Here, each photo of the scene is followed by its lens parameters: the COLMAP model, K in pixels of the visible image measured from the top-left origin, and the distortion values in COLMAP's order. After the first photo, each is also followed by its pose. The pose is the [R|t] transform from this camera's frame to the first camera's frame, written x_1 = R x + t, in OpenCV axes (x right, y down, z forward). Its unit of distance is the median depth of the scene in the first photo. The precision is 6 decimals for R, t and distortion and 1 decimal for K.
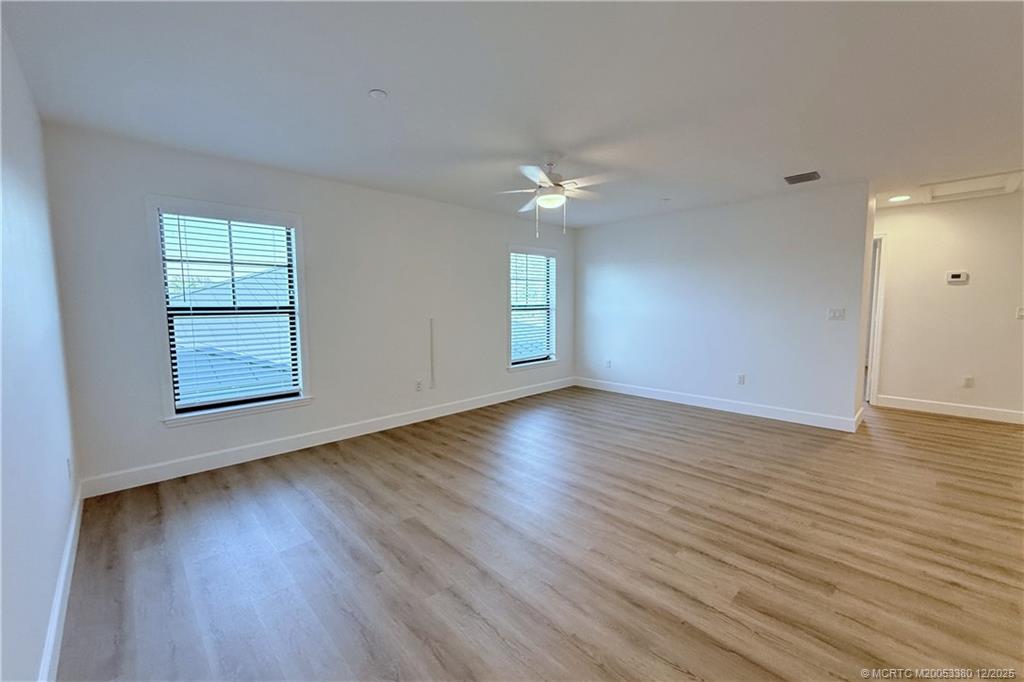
lens RADIAL K [[407.6, 0, 511.1], [0, 407.6, 341.5], [0, 0, 1]] dist [-0.000183, 0.000099]
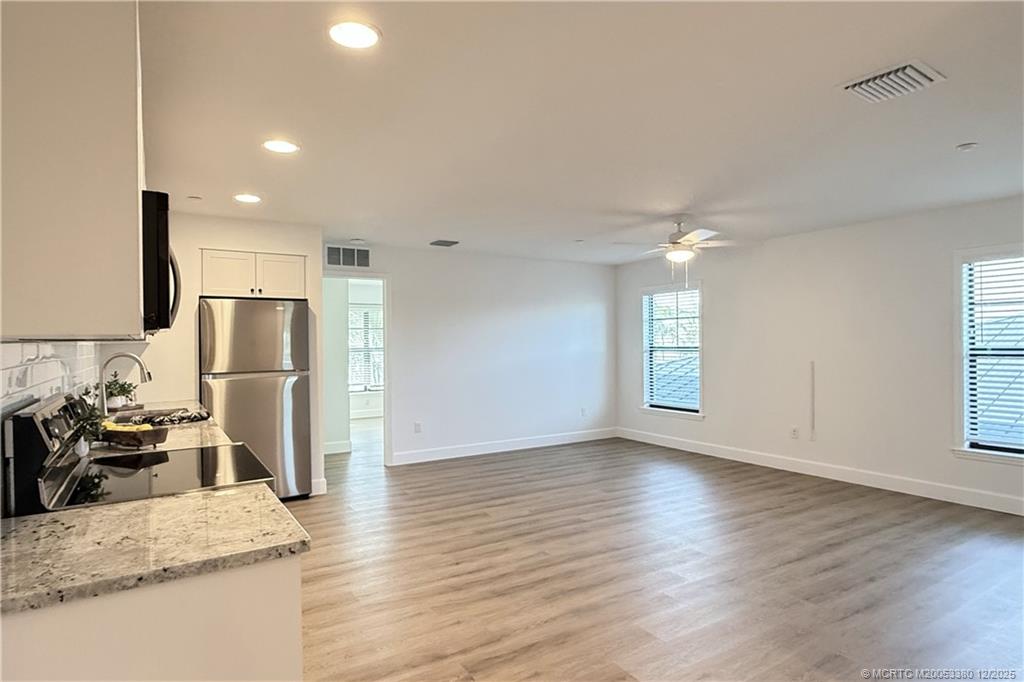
lens RADIAL K [[565.9, 0, 501.6], [0, 565.9, 341.5], [0, 0, 1]] dist [0.001974, 0.000966]
pose [[-0.215426, 0.006608, -0.976498, 2.497187], [-0.076643, 0.996778, 0.023653, -0.165260], [0.973508, 0.079938, -0.214225, 1.288013]]
